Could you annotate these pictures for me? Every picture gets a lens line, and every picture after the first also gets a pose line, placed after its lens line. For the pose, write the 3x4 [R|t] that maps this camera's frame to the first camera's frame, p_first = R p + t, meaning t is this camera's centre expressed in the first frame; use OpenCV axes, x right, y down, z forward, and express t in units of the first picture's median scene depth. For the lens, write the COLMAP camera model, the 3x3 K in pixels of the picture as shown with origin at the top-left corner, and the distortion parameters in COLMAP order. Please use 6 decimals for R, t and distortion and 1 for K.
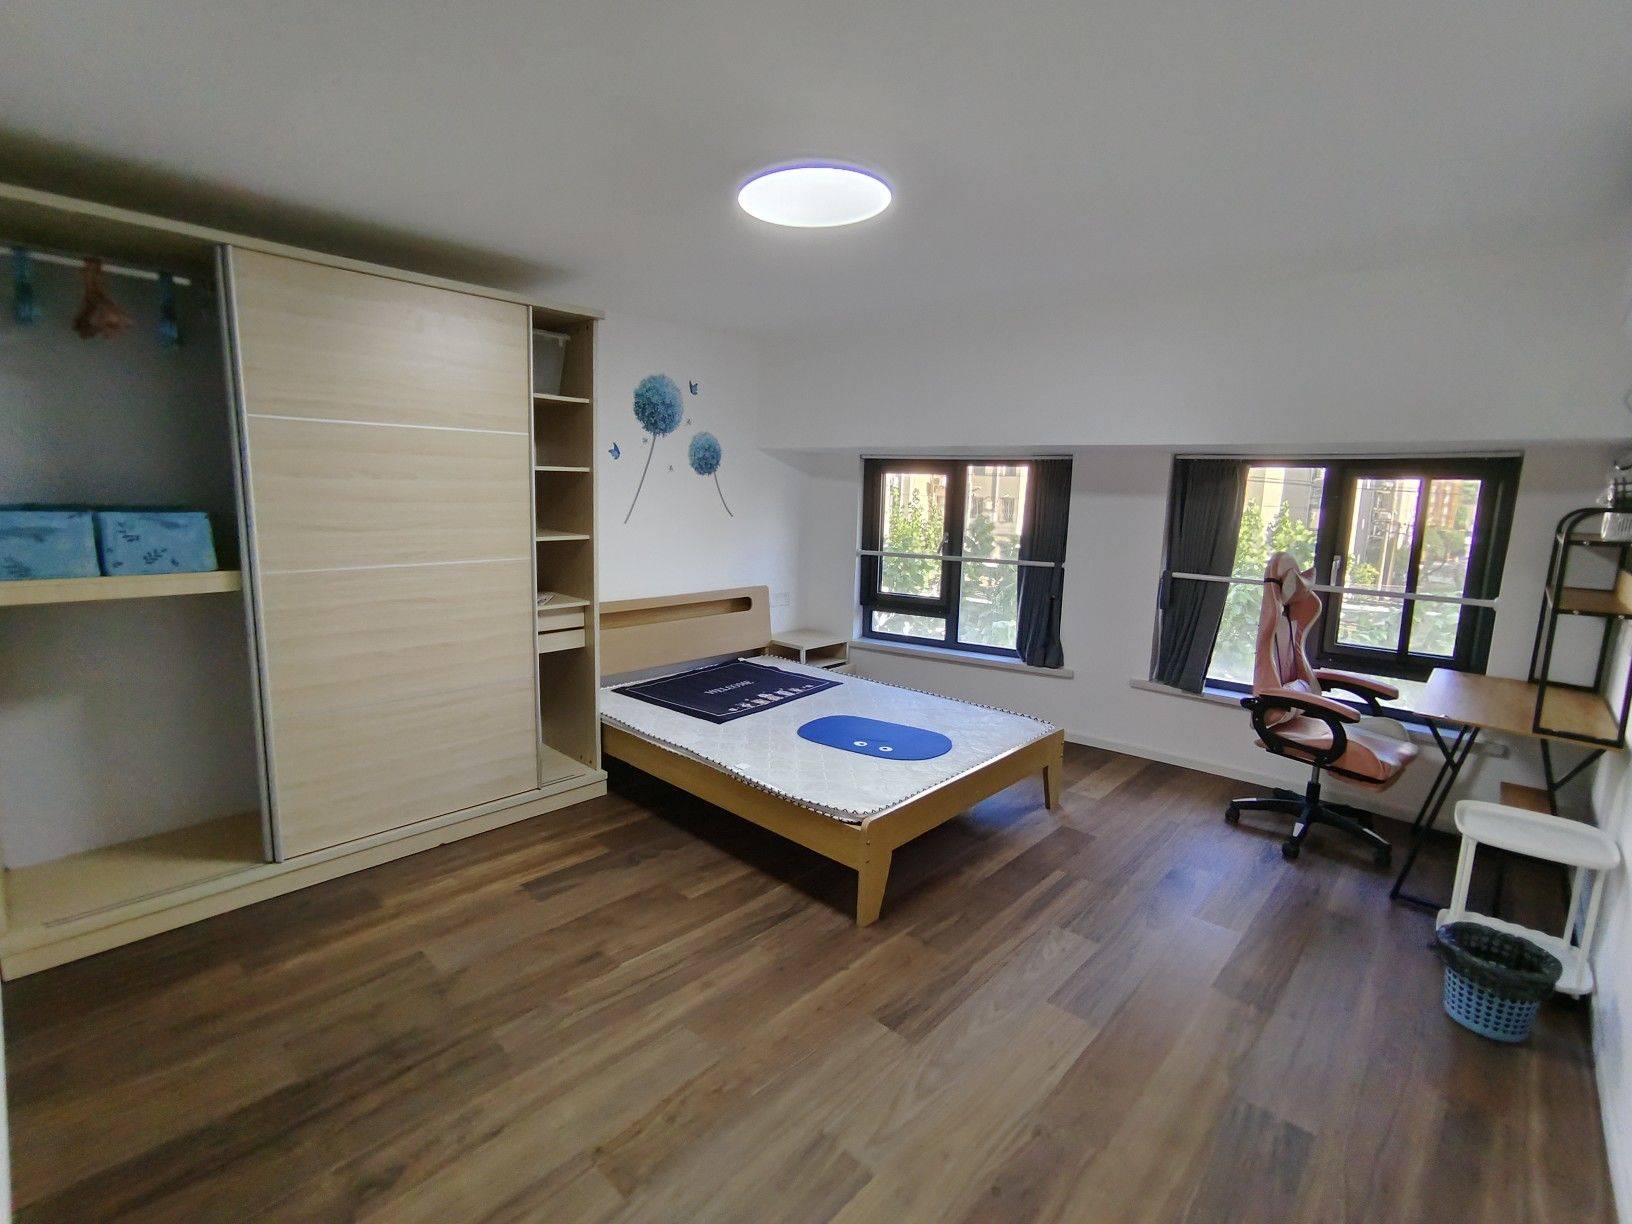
lens RADIAL K [[761.1, 0, 806.6], [0, 761.1, 599.4], [0, 0, 1]] dist [-0.054598, 0.040384]
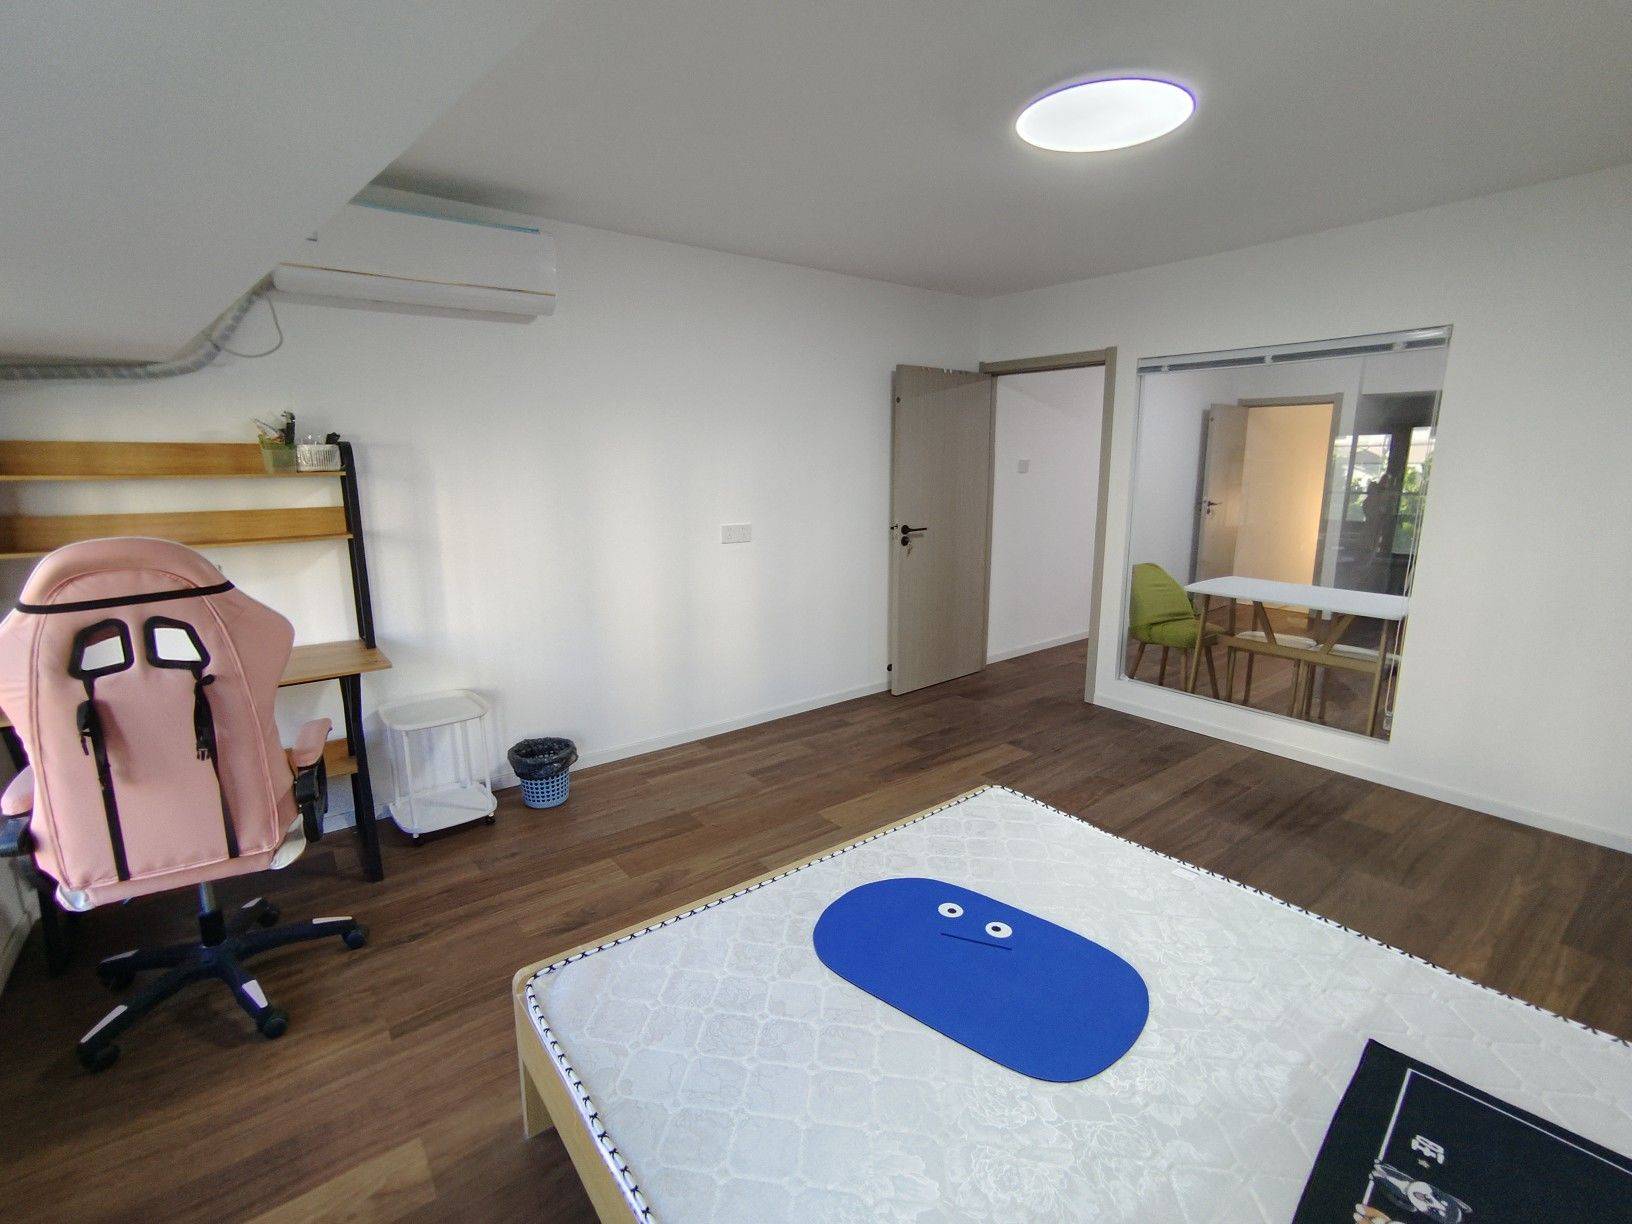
lens RADIAL K [[761.1, 0, 806.6], [0, 761.1, 599.4], [0, 0, 1]] dist [-0.054598, 0.040384]
pose [[-0.986339, -0.053947, 0.155646, 0.098404], [0.000999, 0.942878, 0.333136, -0.141851], [-0.164727, 0.328741, -0.929943, 1.060309]]
